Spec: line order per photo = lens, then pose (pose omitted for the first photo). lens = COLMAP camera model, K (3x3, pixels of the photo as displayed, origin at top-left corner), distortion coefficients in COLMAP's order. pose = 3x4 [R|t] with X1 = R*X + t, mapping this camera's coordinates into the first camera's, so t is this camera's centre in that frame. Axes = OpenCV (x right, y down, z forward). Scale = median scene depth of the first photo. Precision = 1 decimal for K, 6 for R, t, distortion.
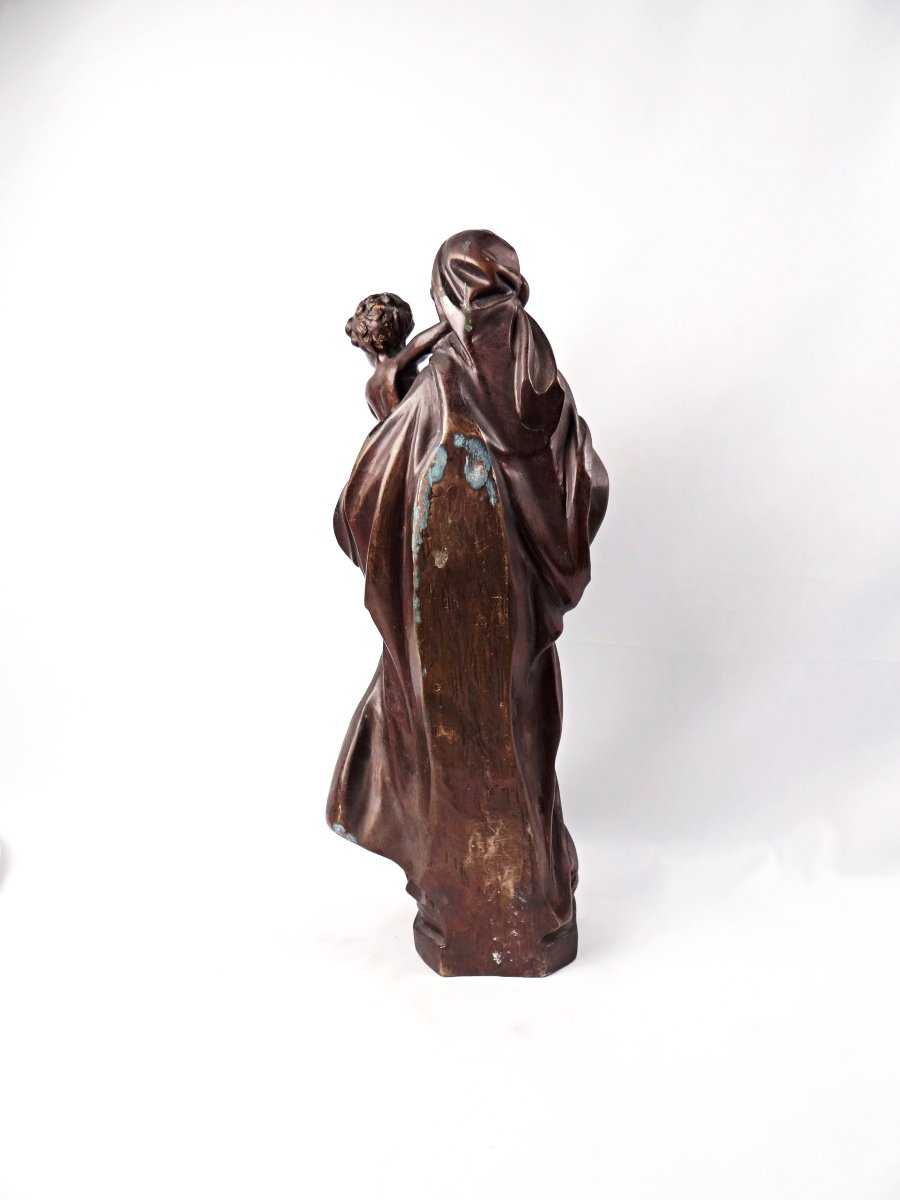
lens RADIAL K [[934.9, 0, 443.0], [0, 934.9, 602.3], [0, 0, 1]] dist [-0.018217, -0.003600]
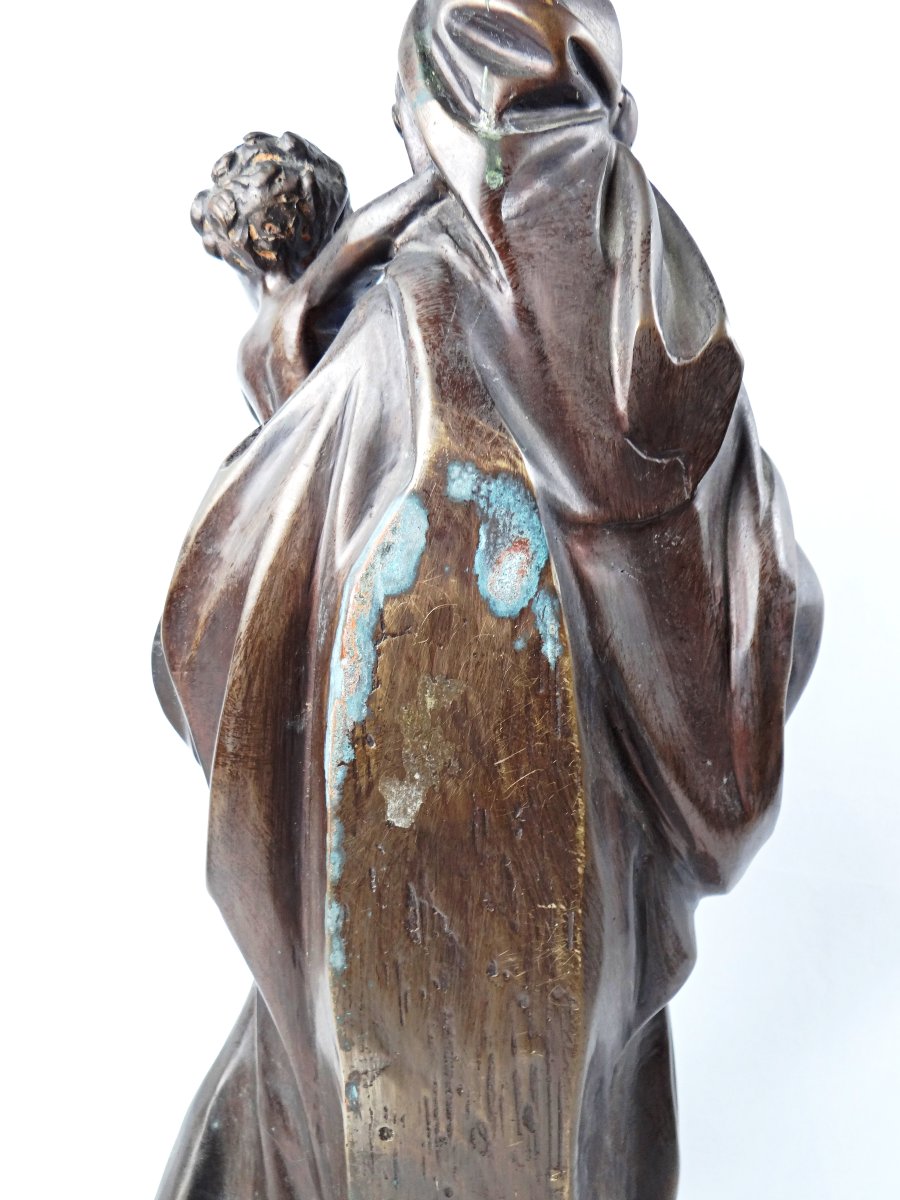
lens RADIAL K [[934.9, 0, 456.9], [0, 934.9, 600.8], [0, 0, 1]] dist [-0.018217, -0.003600]
pose [[0.997749, 0.023443, 0.062827, -0.006091], [-0.020433, 0.998632, -0.048130, -0.107608], [-0.063869, 0.046738, 0.996863, 0.629271]]
